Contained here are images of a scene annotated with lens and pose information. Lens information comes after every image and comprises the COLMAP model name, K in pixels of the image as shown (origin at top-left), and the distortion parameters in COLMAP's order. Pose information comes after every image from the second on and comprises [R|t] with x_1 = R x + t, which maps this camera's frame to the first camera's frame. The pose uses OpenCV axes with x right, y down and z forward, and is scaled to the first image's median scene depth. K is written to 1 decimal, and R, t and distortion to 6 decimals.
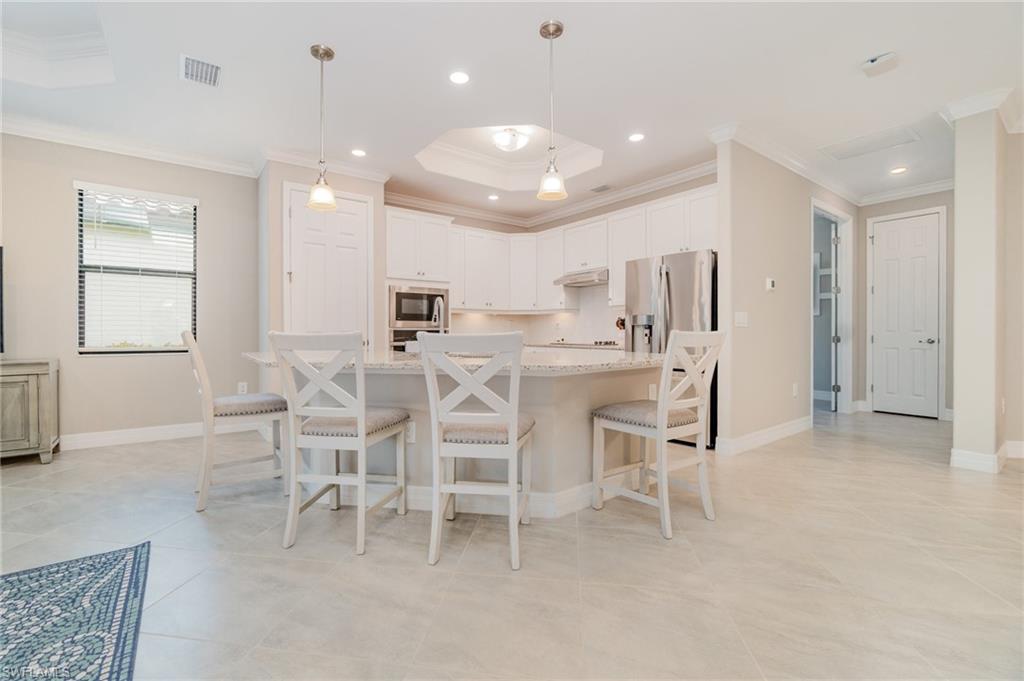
lens RADIAL K [[438.4, 0, 506.8], [0, 438.4, 330.2], [0, 0, 1]] dist [-0.008622, 0.000214]
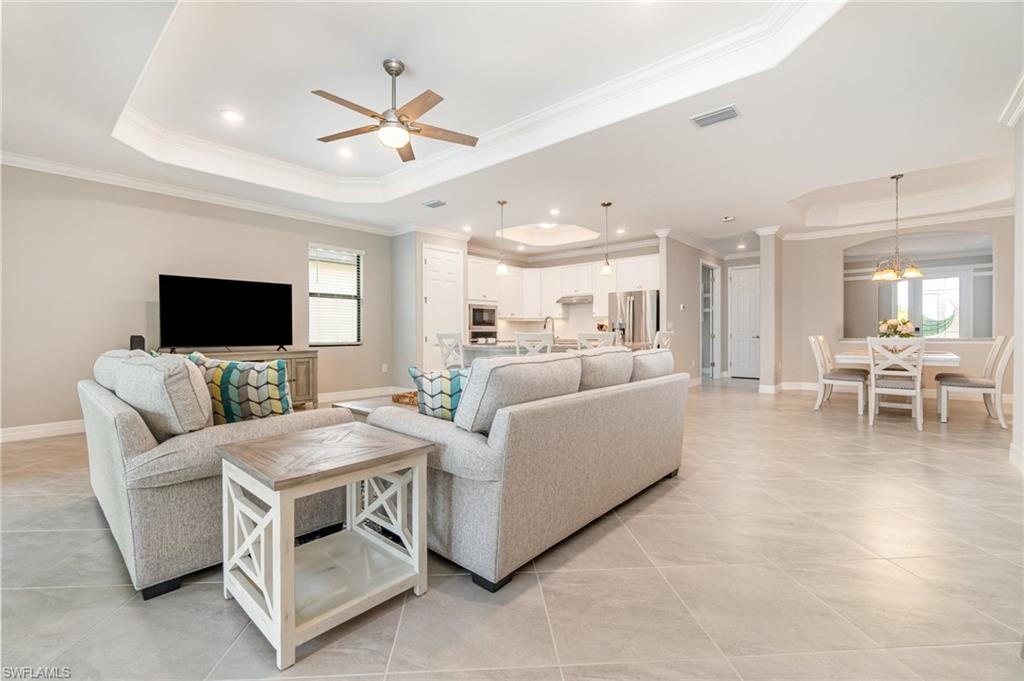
lens RADIAL K [[438.4, 0, 506.8], [0, 438.4, 330.2], [0, 0, 1]] dist [-0.008622, 0.000214]
pose [[0.978775, -0.001709, 0.204930, -0.460850], [0.001600, 0.999998, 0.000697, -0.006003], [-0.204931, -0.000355, 0.978776, -0.613821]]
